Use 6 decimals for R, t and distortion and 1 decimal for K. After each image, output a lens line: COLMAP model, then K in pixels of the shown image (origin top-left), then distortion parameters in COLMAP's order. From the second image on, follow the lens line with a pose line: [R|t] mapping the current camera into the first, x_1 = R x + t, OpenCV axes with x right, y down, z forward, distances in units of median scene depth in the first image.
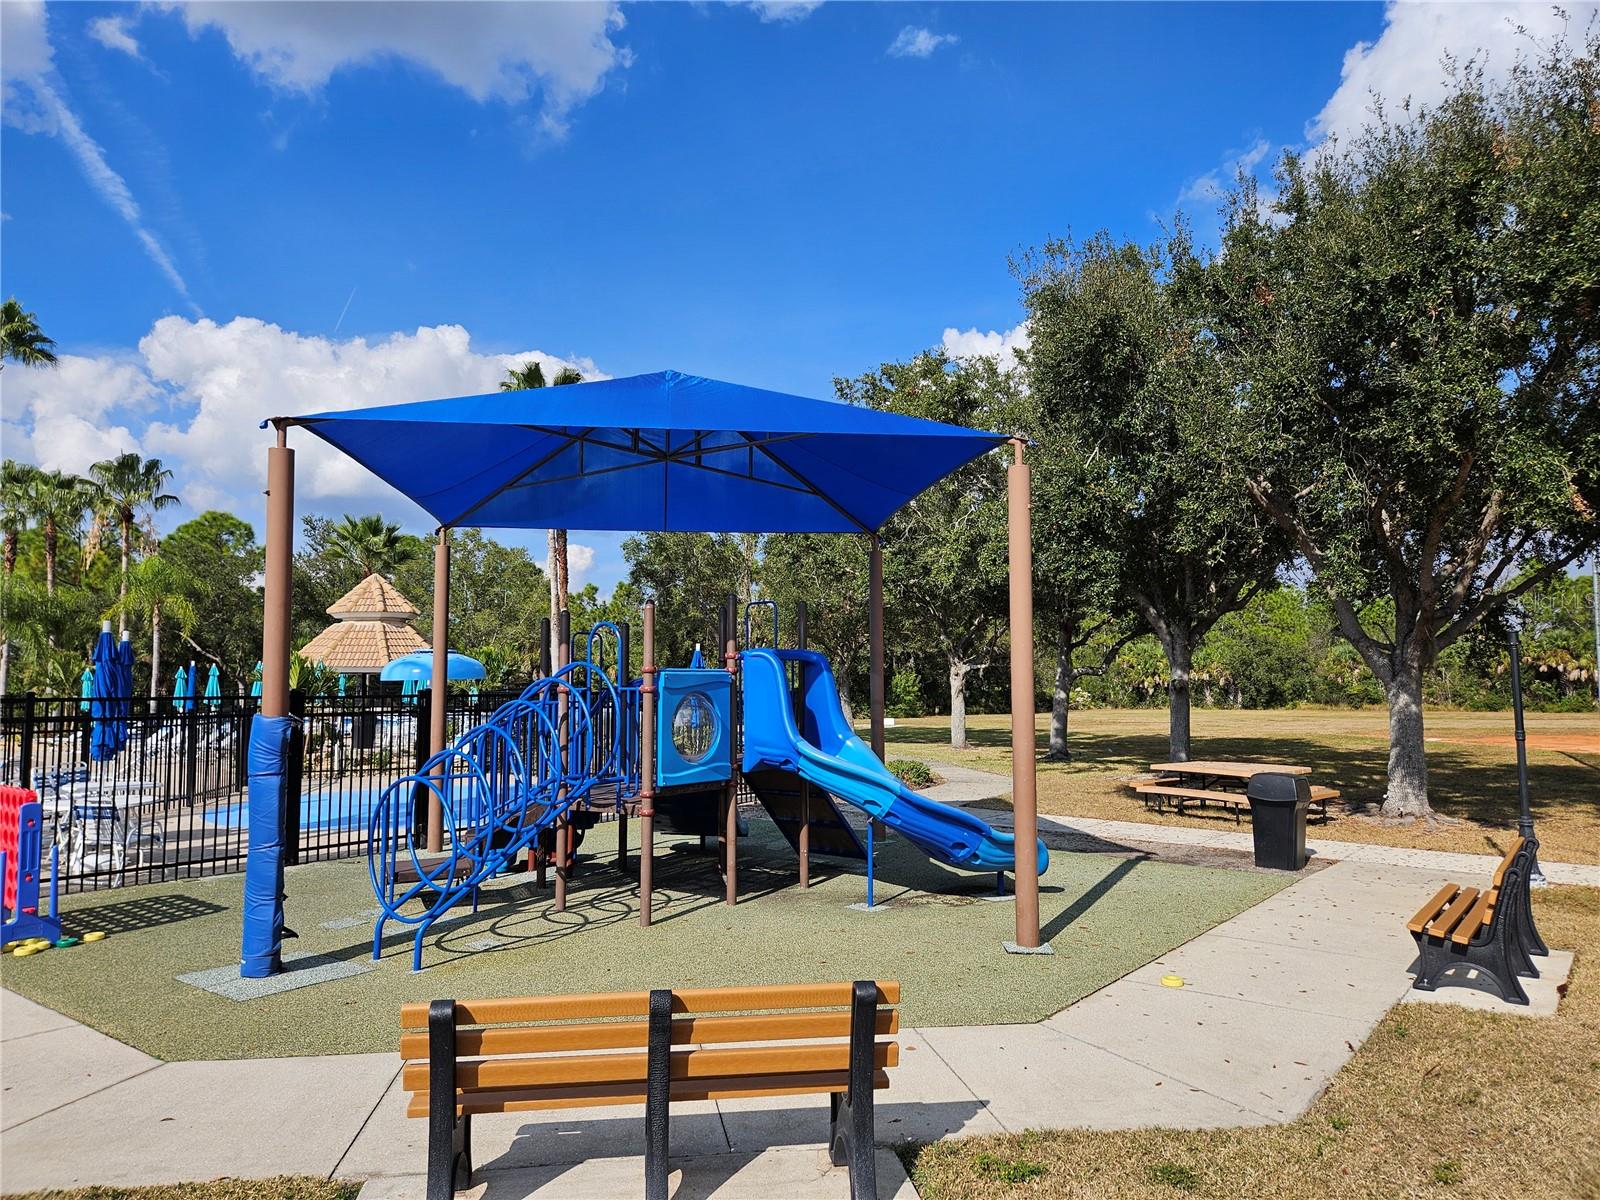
lens RADIAL K [[1064.5, 0, 815.1], [0, 1064.5, 605.5], [0, 0, 1]] dist [0.006705, -0.002126]
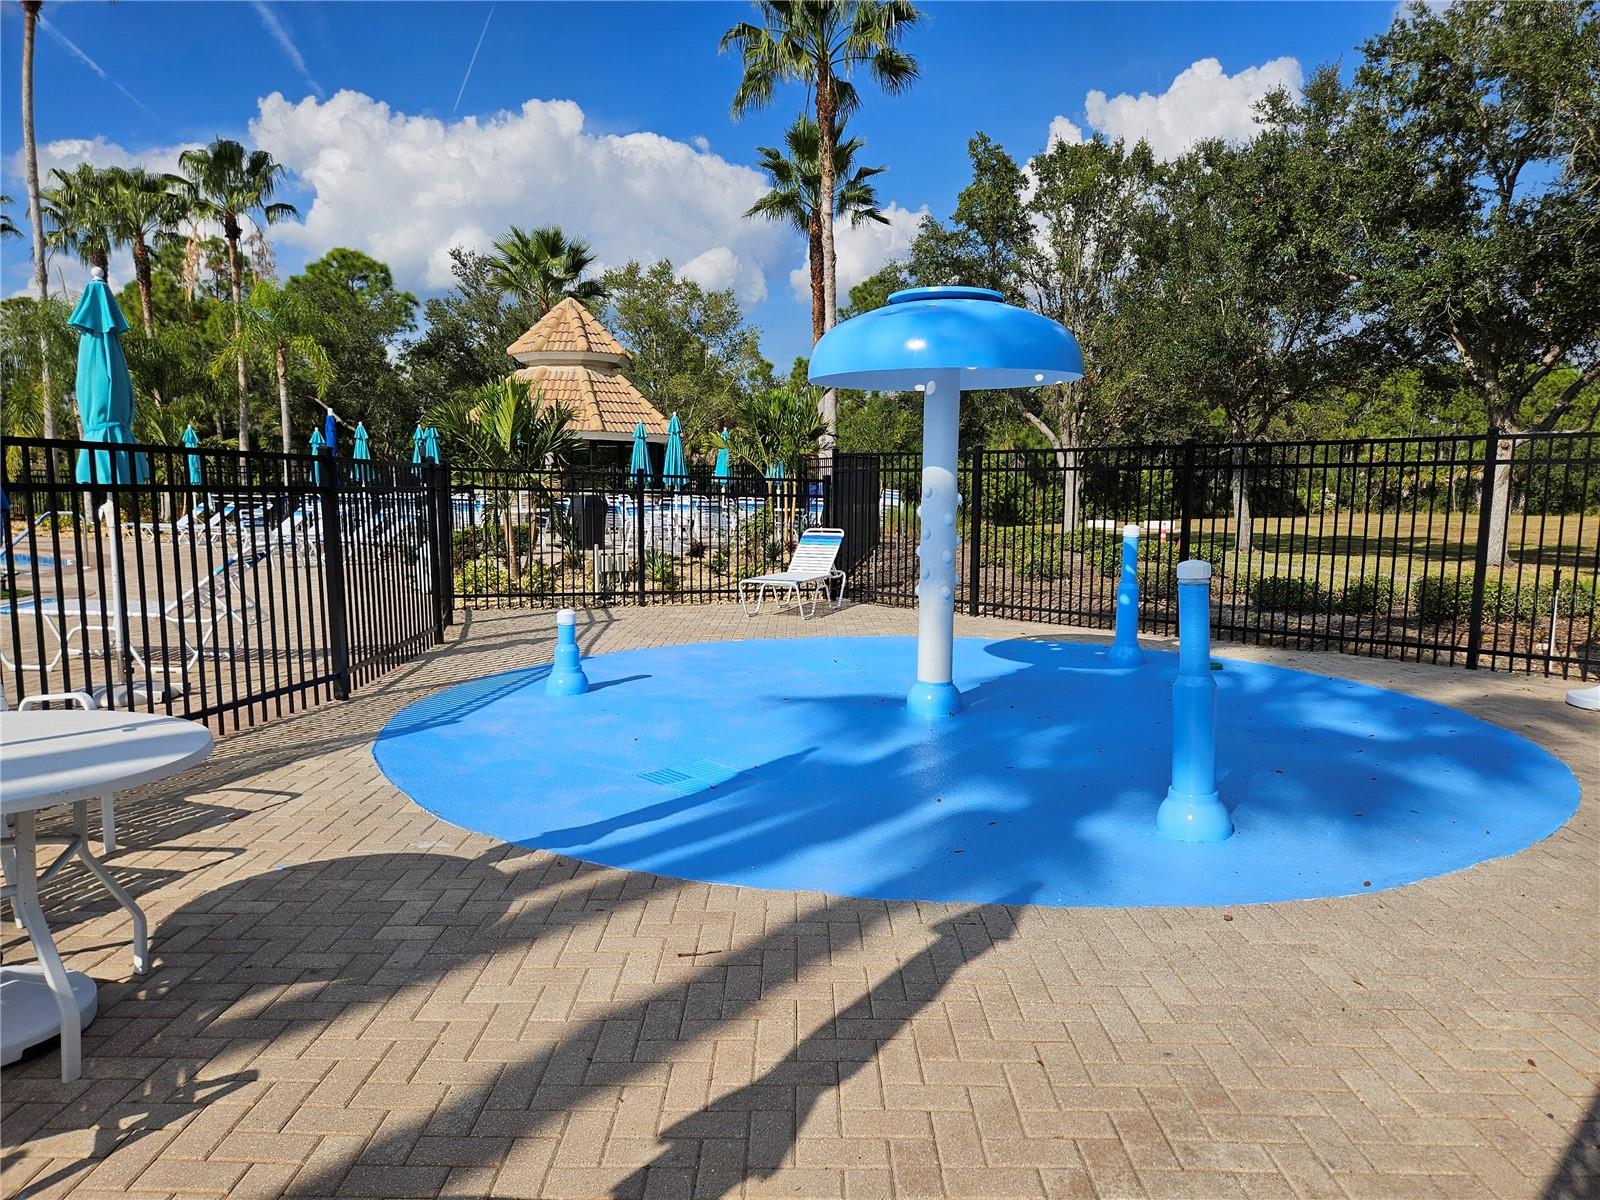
lens RADIAL K [[1064.5, 0, 787.5], [0, 1064.5, 606.8], [0, 0, 1]] dist [0.006705, -0.002126]
pose [[0.992193, 0.017883, -0.123420, -0.138328], [0.004661, 0.983656, 0.179998, 0.032913], [0.124622, -0.179168, 0.975894, 0.230839]]
